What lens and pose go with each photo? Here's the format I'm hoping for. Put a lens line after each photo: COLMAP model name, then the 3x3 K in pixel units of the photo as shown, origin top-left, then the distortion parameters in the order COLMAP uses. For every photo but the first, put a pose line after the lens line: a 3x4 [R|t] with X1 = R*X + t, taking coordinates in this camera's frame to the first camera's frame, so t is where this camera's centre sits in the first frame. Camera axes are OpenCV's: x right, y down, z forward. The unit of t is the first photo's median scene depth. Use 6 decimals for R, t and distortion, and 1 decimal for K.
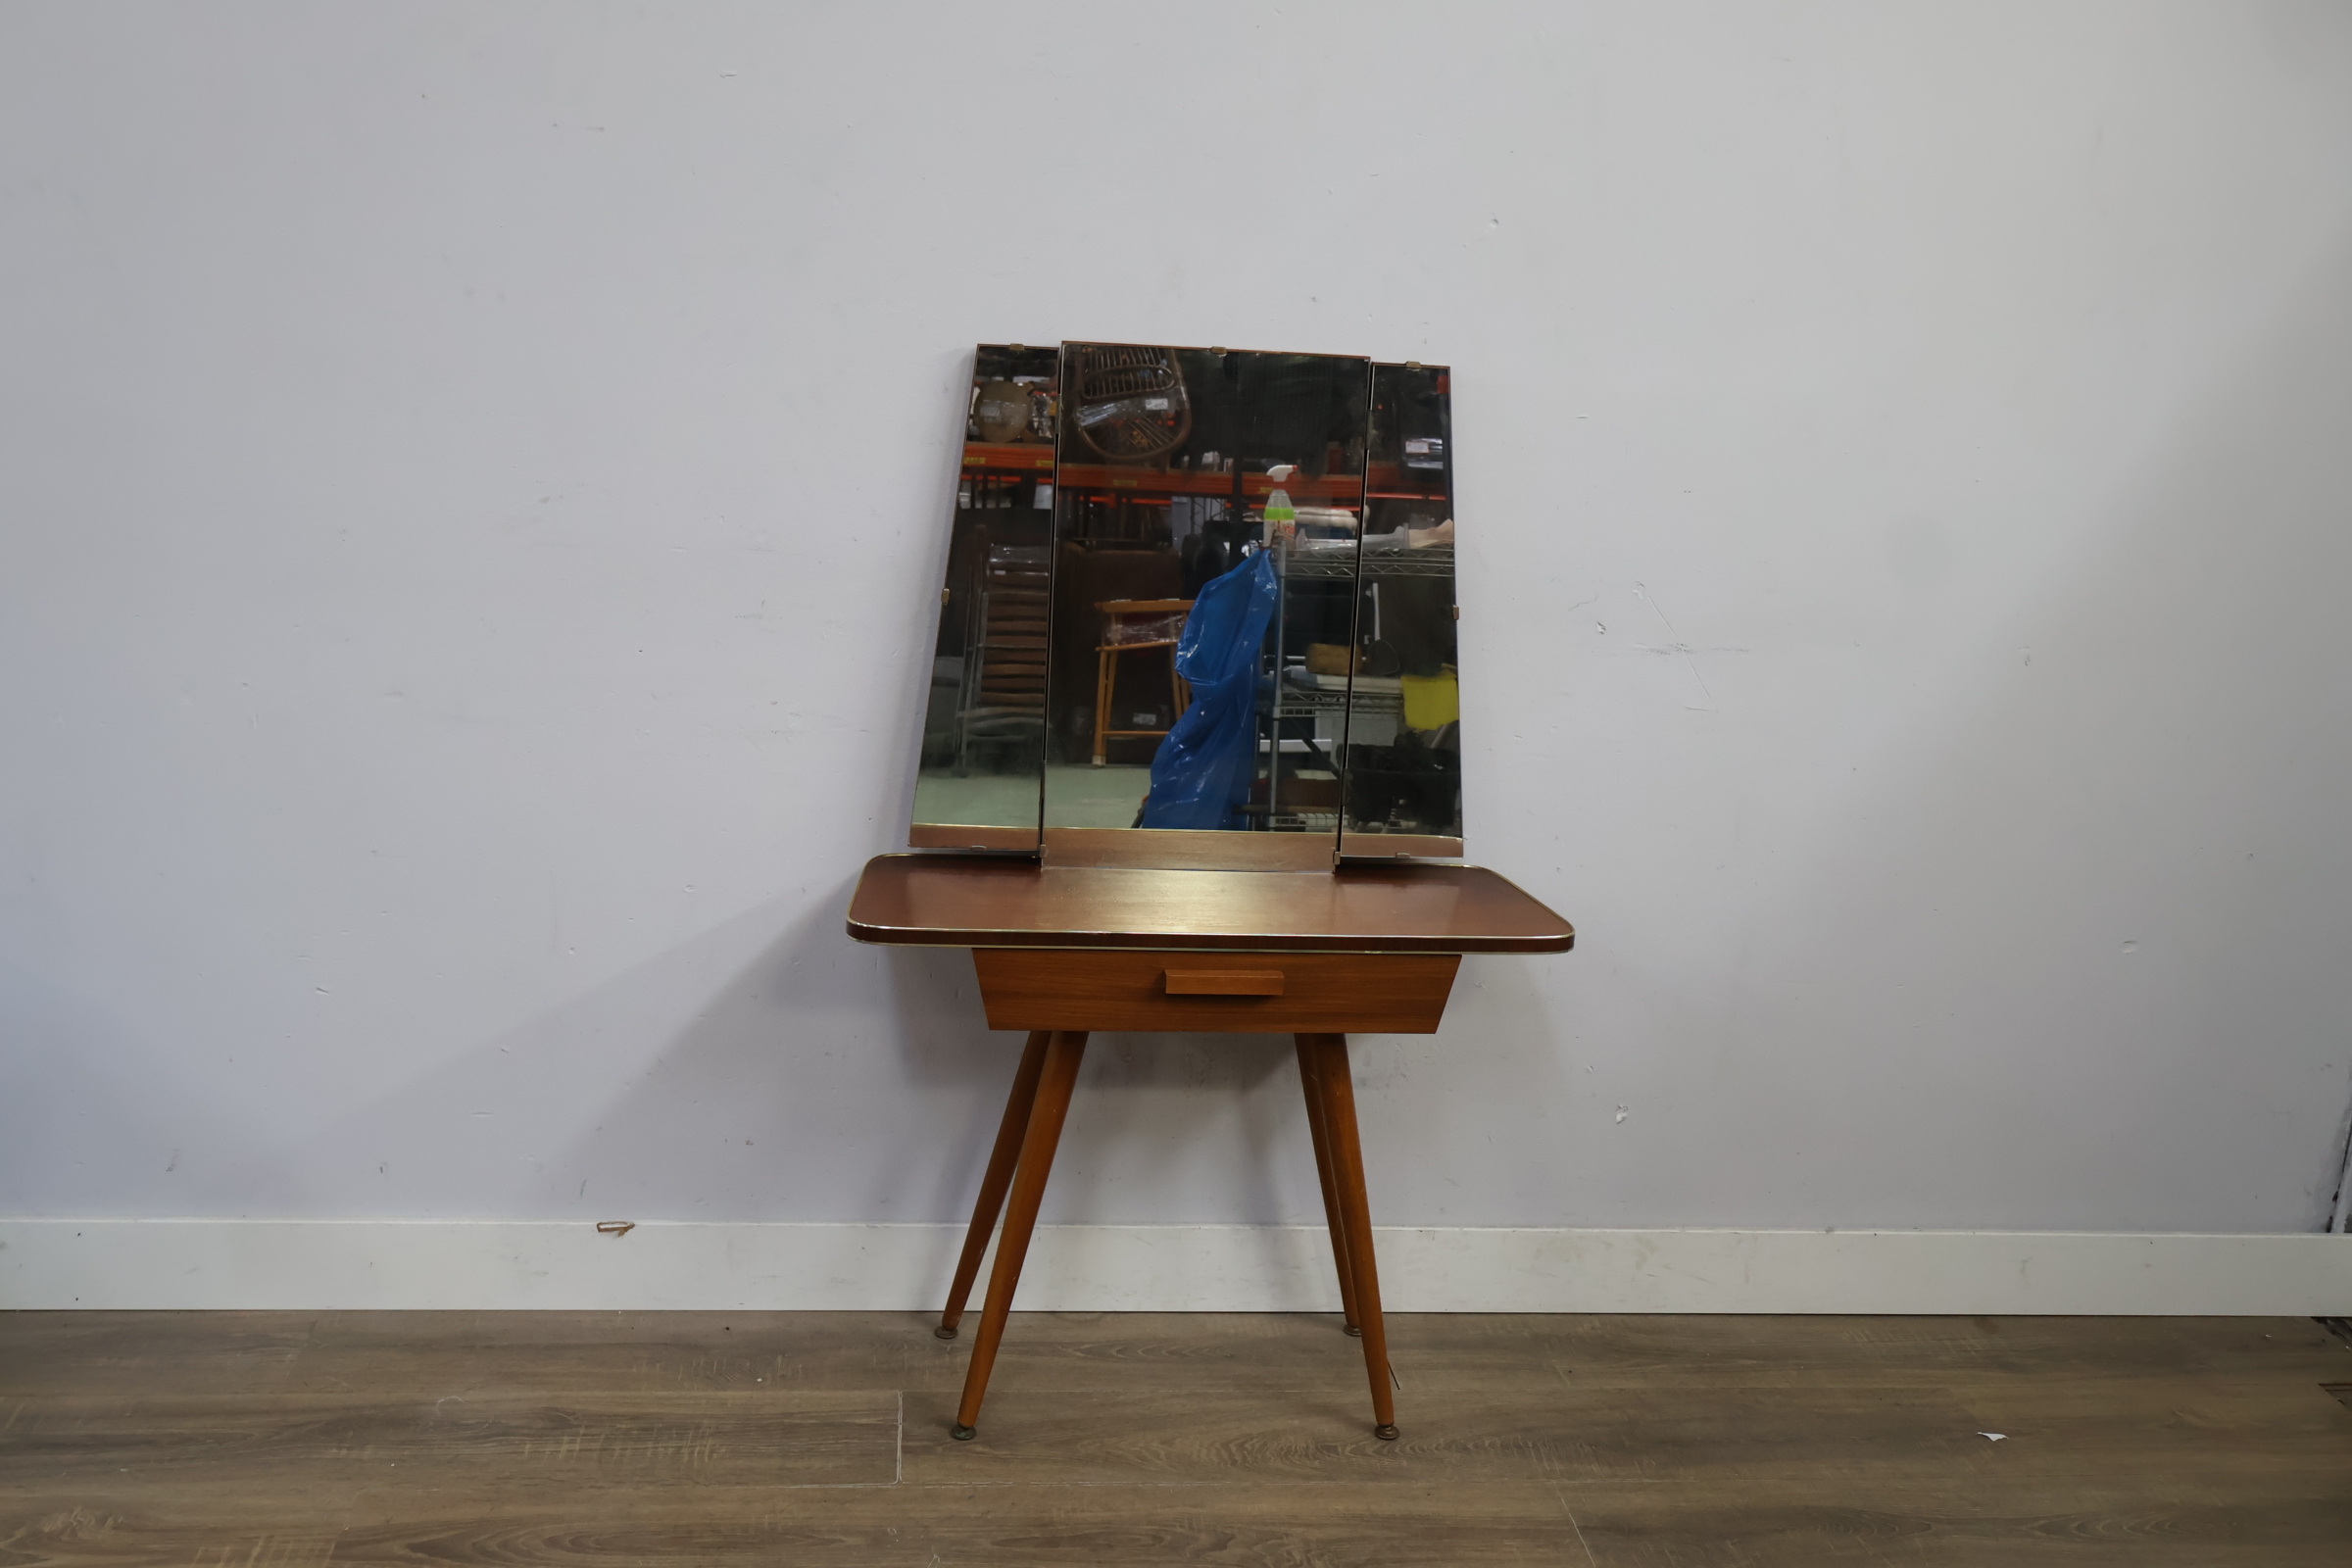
lens RADIAL K [[2140.9, 0, 1165.3], [0, 2140.9, 782.3], [0, 0, 1]] dist [-0.001041, 0.000000]
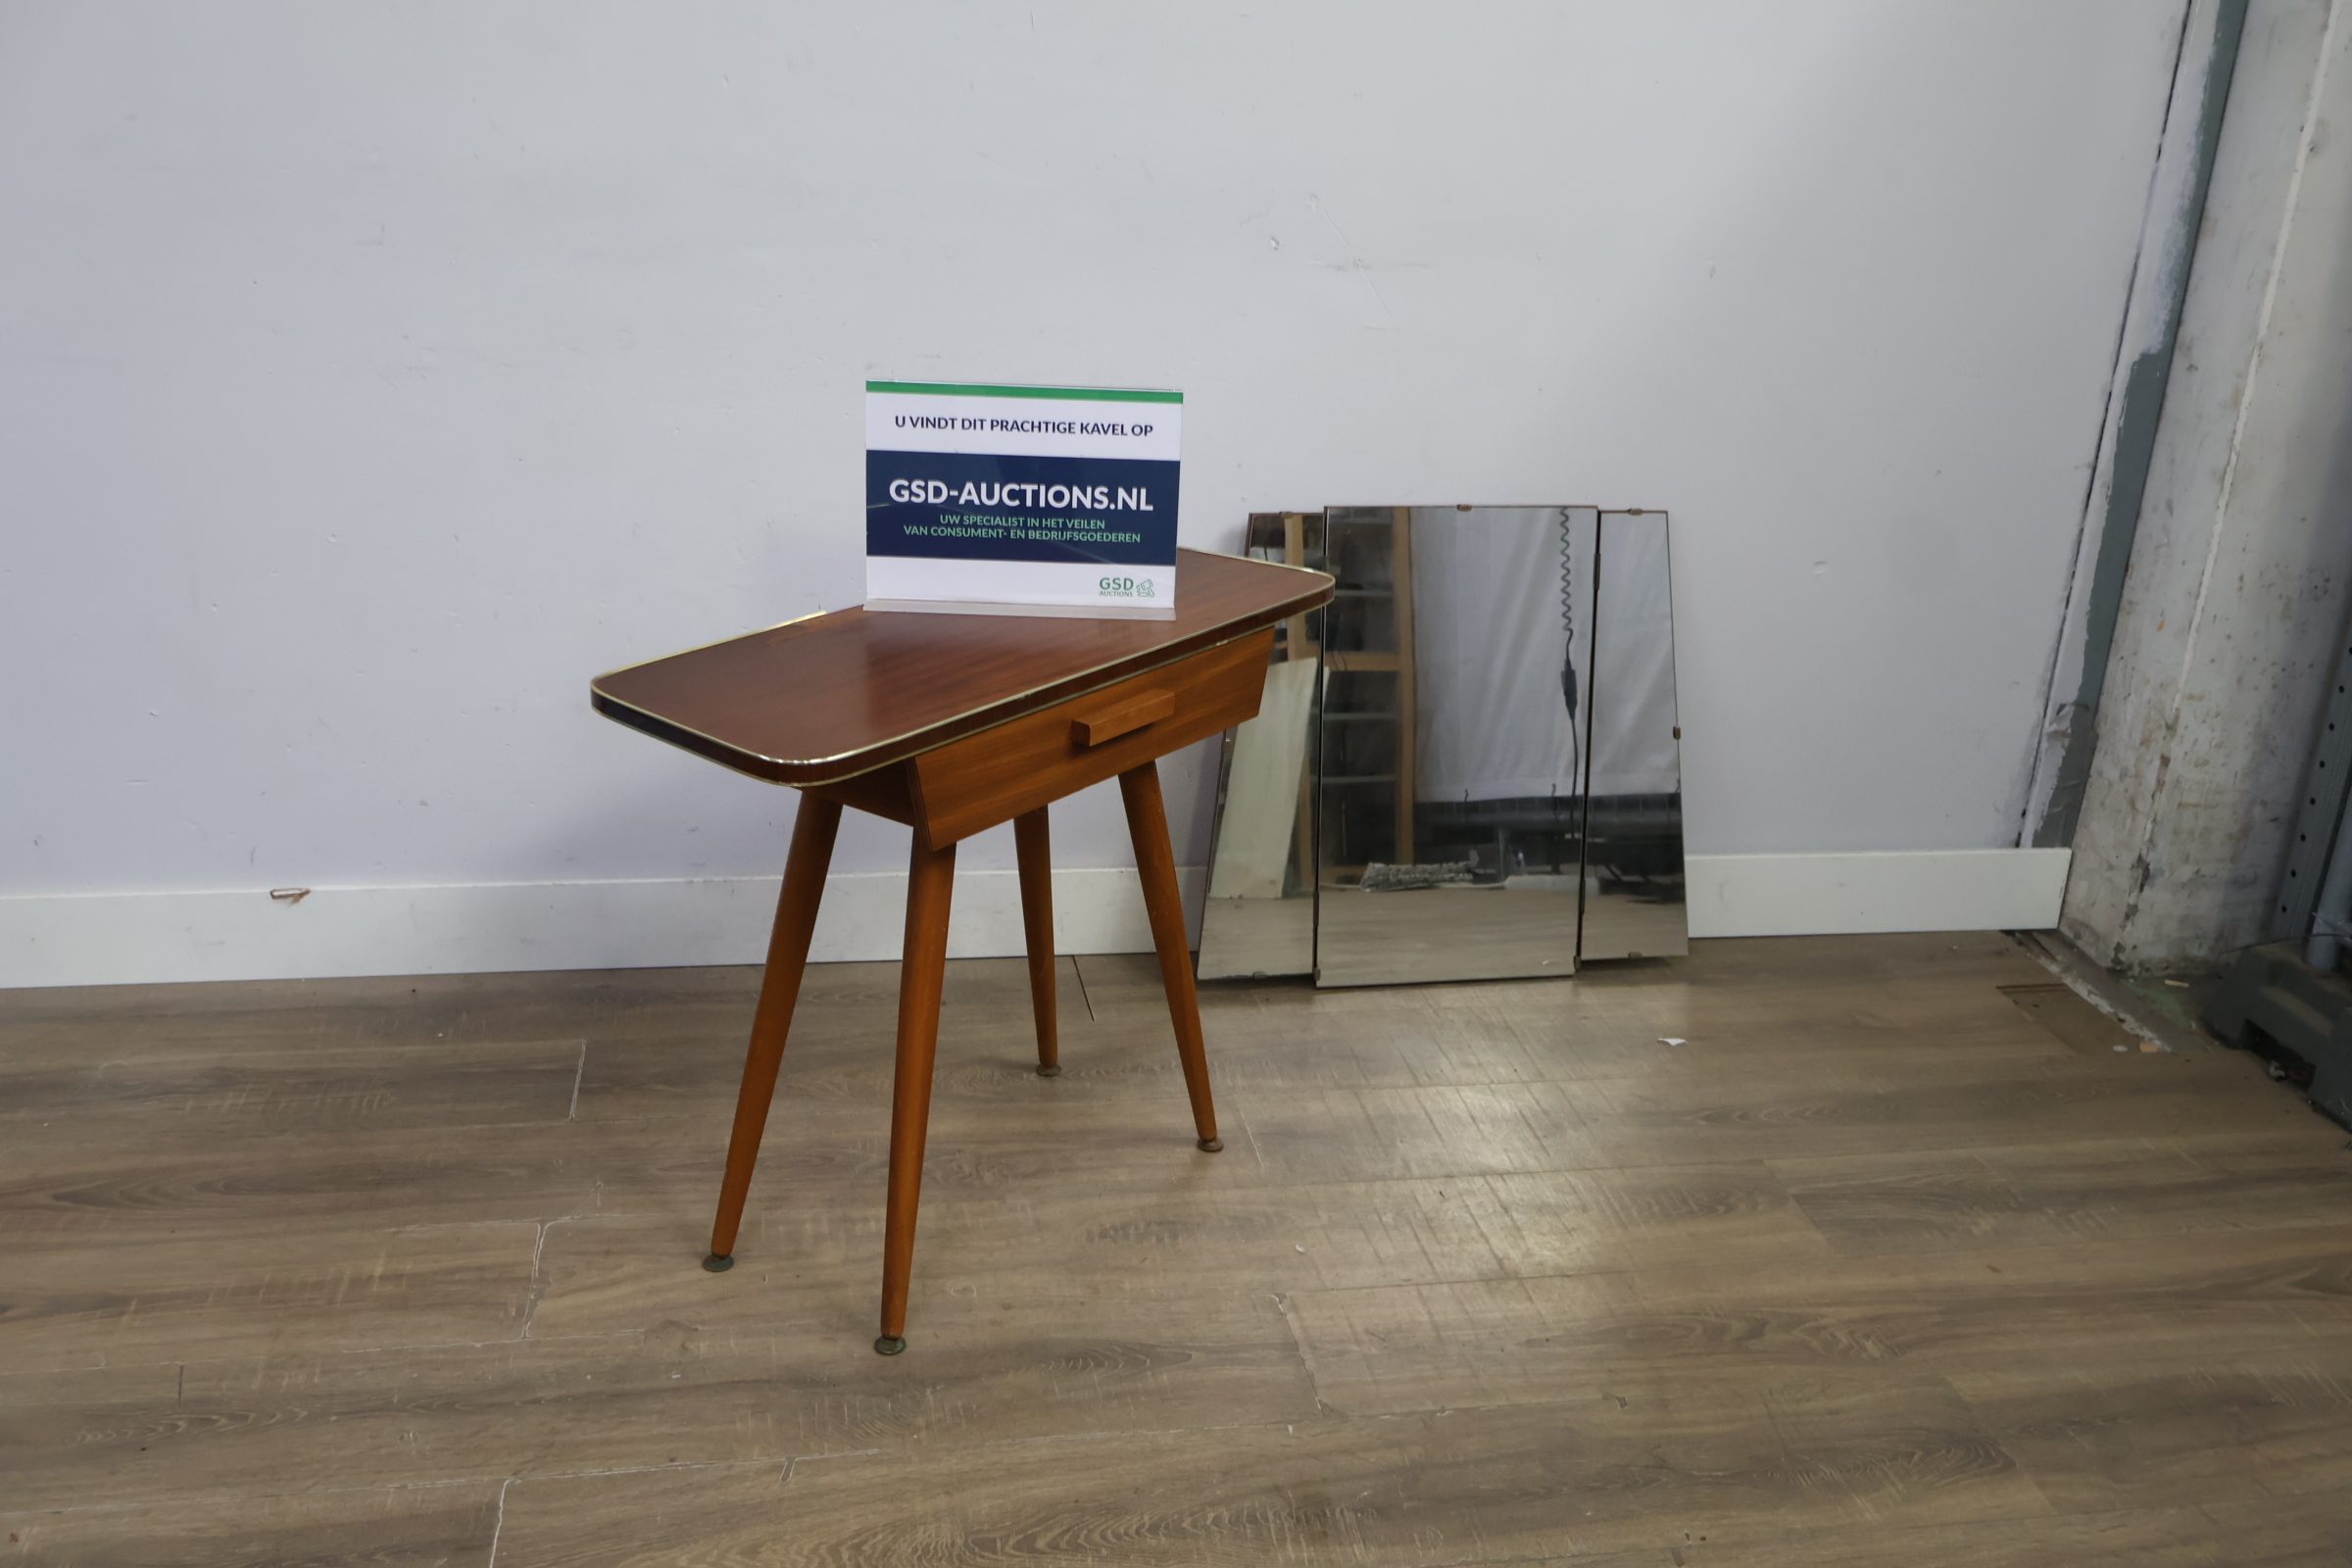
lens RADIAL K [[2140.9, 0, 1172.3], [0, 2140.9, 800.1], [0, 0, 1]] dist [-0.001041, 0.000000]
pose [[0.997852, -0.035555, 0.055019, 0.101414], [0.029088, 0.993035, 0.114176, 0.070956], [-0.058695, -0.112330, 0.991936, 0.011500]]
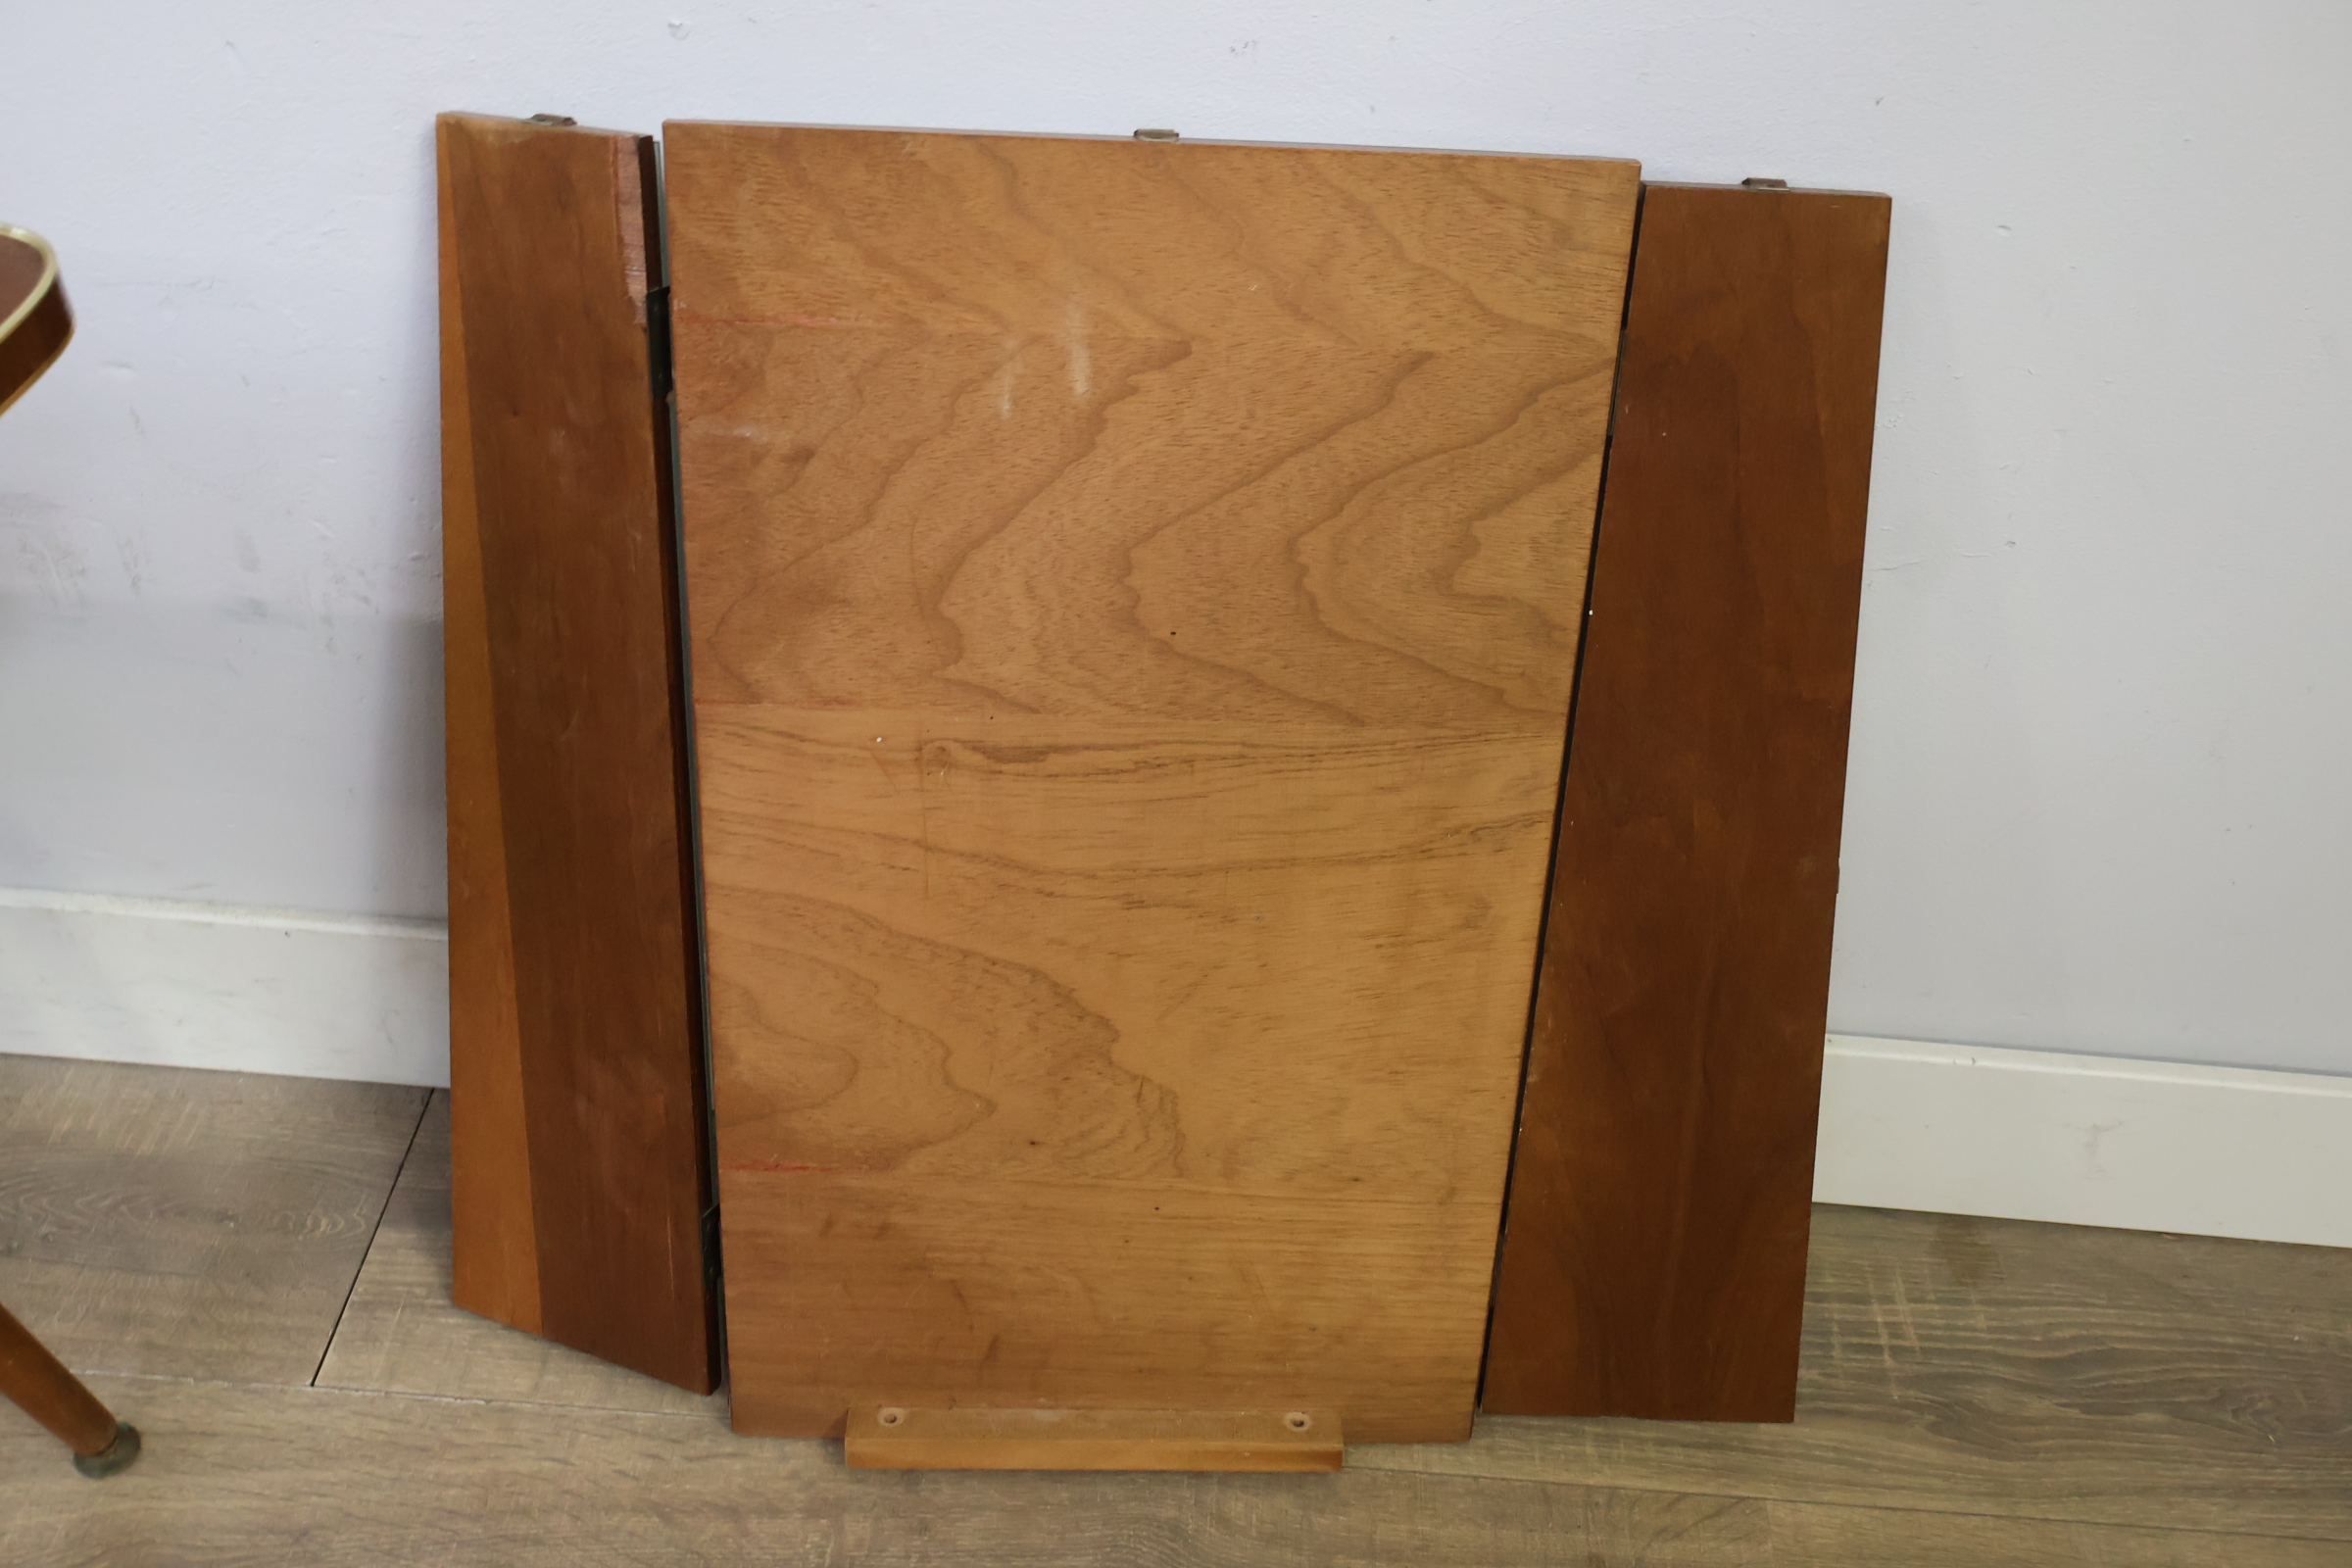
lens RADIAL K [[2140.9, 0, 1167.5], [0, 2140.9, 767.8], [0, 0, 1]] dist [-0.001041, 0.000000]
pose [[0.985885, 0.100051, -0.134243, 0.330970], [-0.030060, 0.894554, 0.445948, -0.002004], [0.164705, -0.435618, 0.884935, 0.776254]]
